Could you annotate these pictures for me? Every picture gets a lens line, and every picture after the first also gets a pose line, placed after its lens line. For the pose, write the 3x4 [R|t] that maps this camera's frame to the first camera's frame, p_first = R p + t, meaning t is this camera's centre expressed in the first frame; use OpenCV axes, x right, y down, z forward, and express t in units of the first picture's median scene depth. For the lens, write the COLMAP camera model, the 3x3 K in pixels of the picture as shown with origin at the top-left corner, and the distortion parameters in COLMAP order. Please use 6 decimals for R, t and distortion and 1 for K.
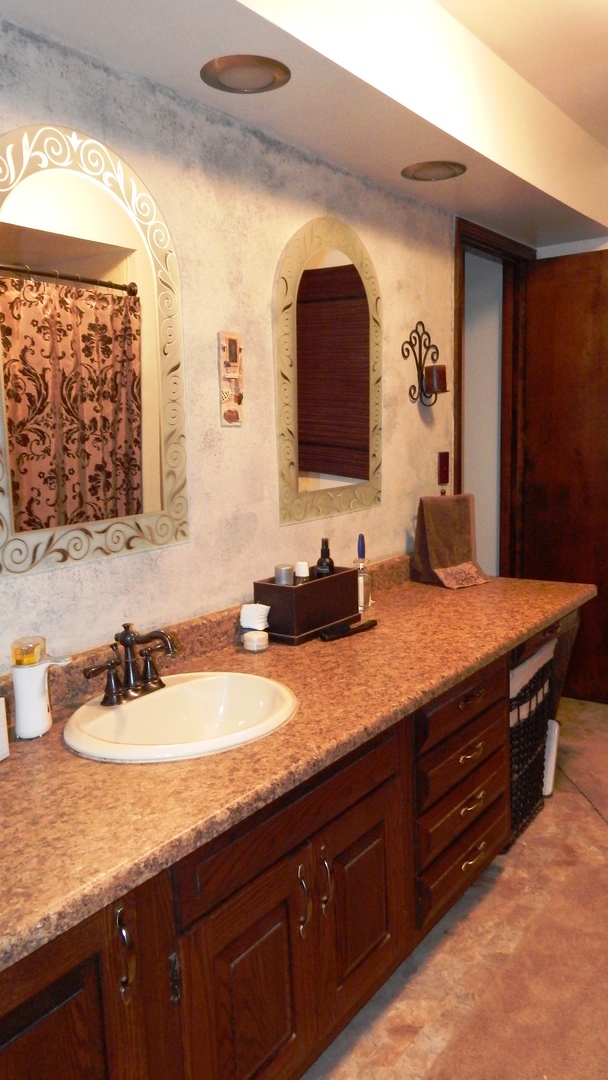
lens RADIAL K [[795.9, 0, 299.3], [0, 795.9, 542.3], [0, 0, 1]] dist [0.006483, -0.015346]
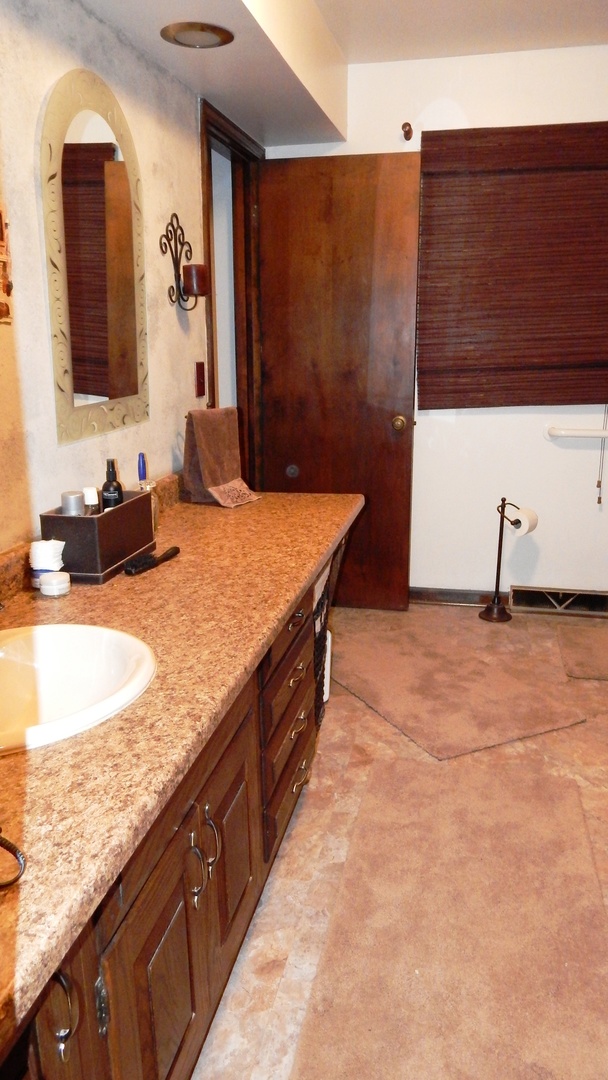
lens RADIAL K [[795.9, 0, 307.0], [0, 795.9, 540.2], [0, 0, 1]] dist [0.006483, -0.015346]
pose [[0.909547, -0.083143, 0.407199, -0.140413], [0.042713, 0.993297, 0.107407, -0.001081], [-0.413400, -0.080299, 0.907002, 0.118378]]
